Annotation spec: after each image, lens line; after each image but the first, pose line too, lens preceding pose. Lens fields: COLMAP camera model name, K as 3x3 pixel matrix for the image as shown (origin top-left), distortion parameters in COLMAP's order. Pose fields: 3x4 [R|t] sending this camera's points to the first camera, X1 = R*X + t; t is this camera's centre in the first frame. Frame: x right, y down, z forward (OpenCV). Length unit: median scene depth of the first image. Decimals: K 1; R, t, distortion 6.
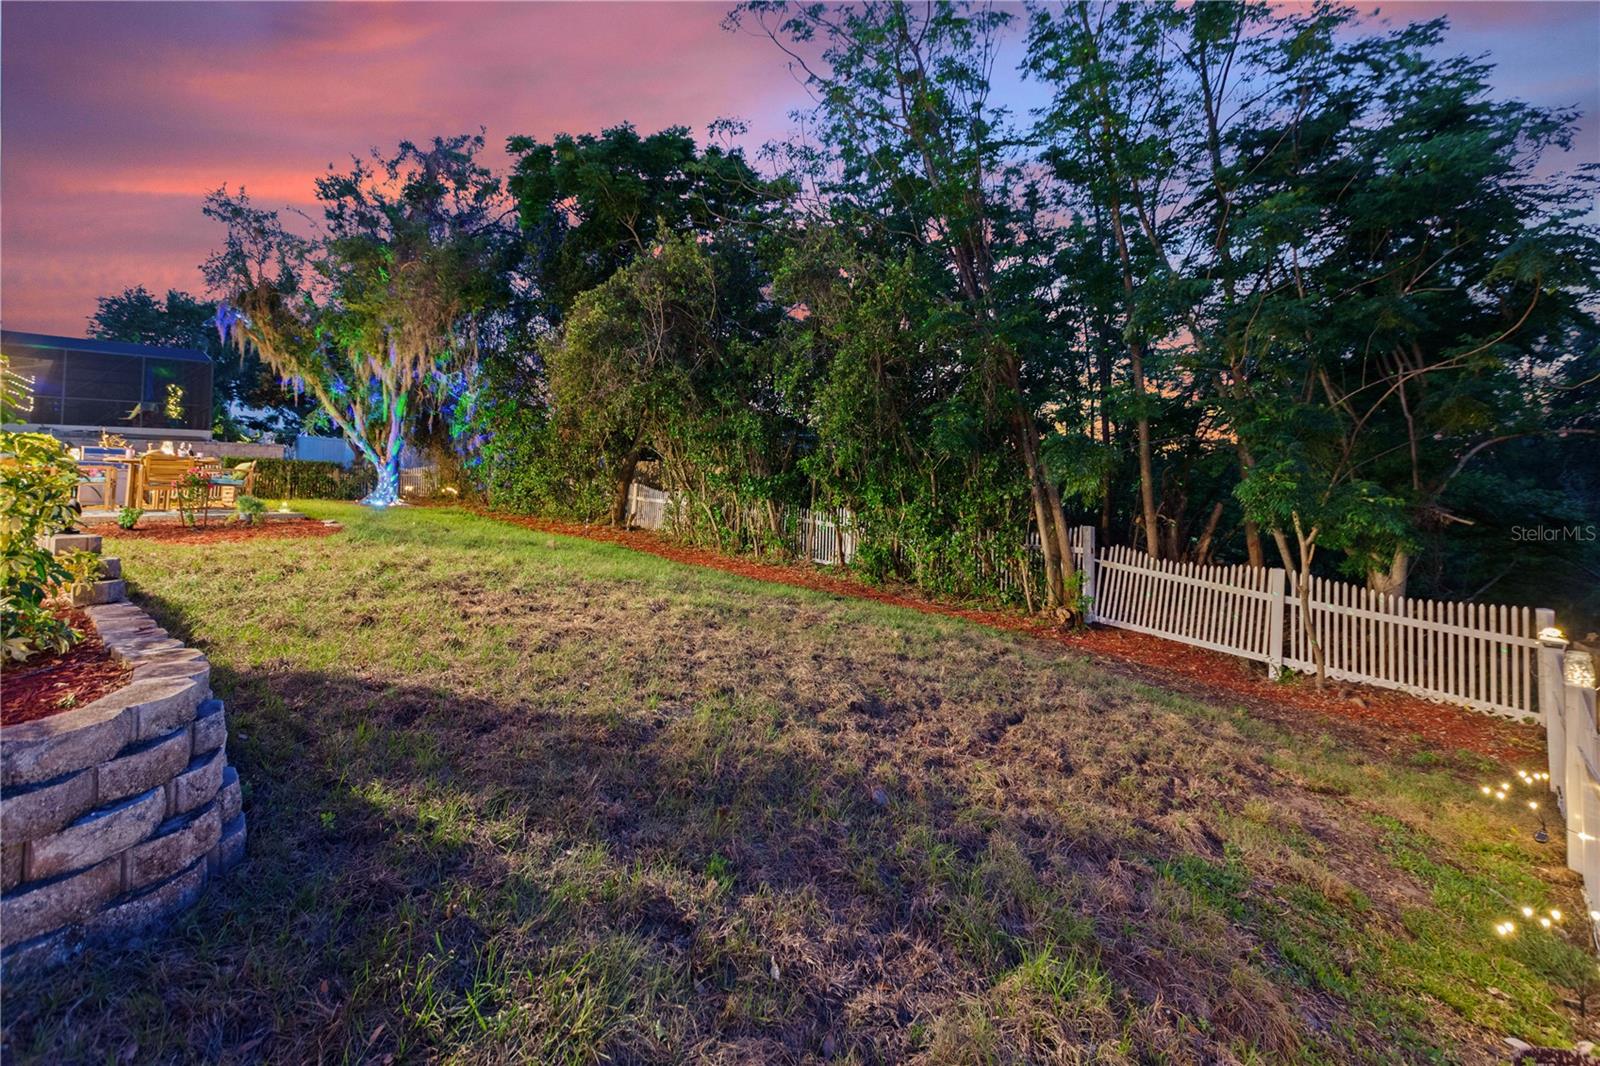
lens RADIAL K [[692.3, 0, 791.5], [0, 692.3, 469.0], [0, 0, 1]] dist [-0.005321, -0.000742]
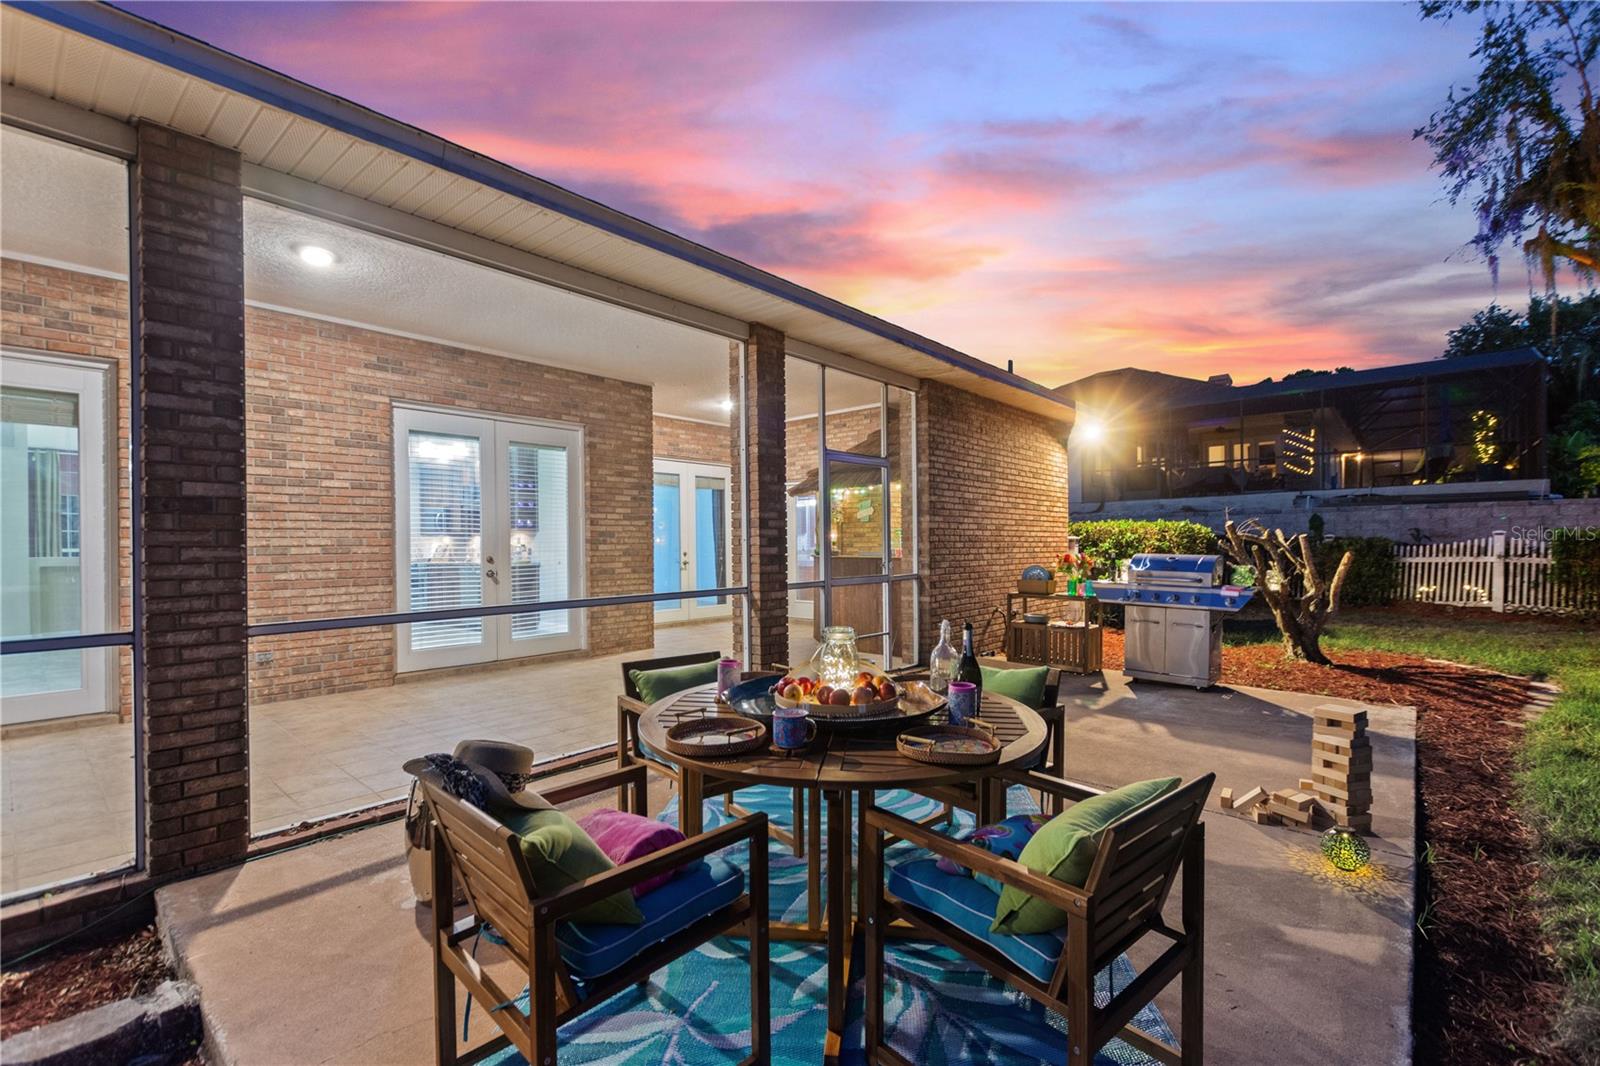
lens RADIAL K [[692.3, 0, 799.2], [0, 692.3, 533.4], [0, 0, 1]] dist [-0.005321, -0.000742]
pose [[-0.011426, -0.006338, -0.999915, -0.257533], [0.029911, 0.999530, -0.006677, -0.024344], [0.999487, -0.029984, -0.011231, 0.375929]]
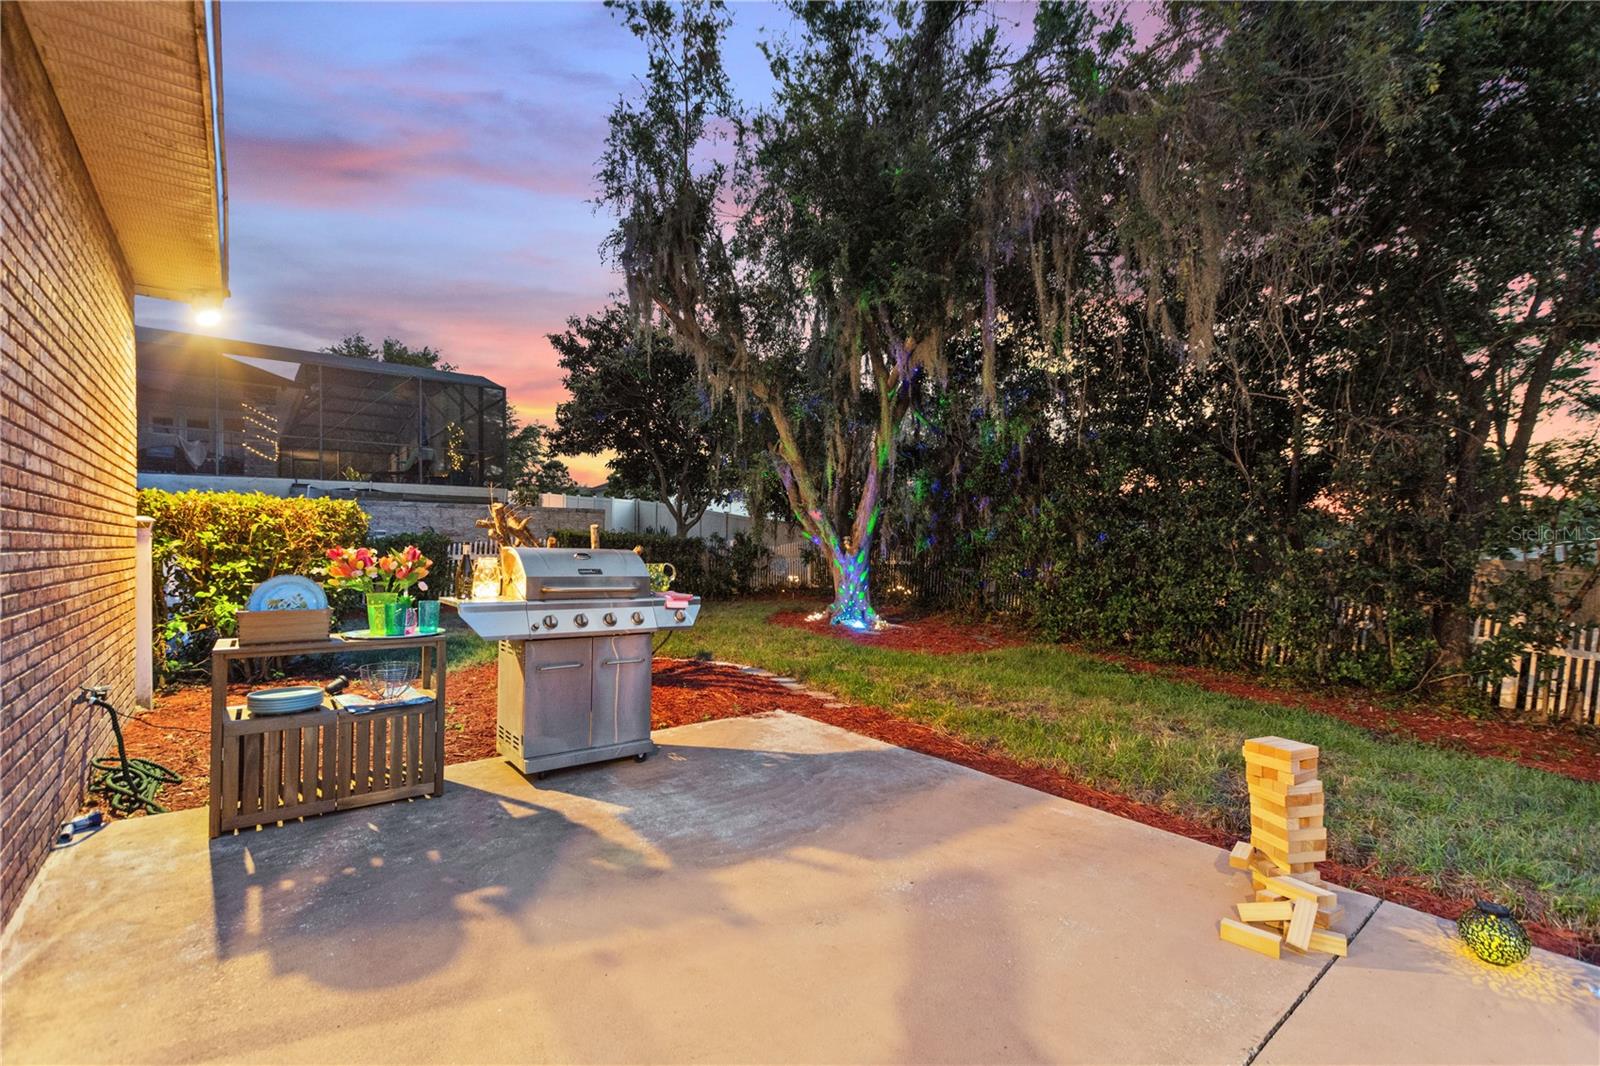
lens RADIAL K [[692.3, 0, 799.4], [0, 692.3, 534.7], [0, 0, 1]] dist [-0.005321, -0.000742]
pose [[0.986922, 0.011356, -0.160796, -0.436880], [-0.009935, 0.999904, 0.009637, -0.019104], [0.160890, -0.007914, 0.986941, 0.366033]]
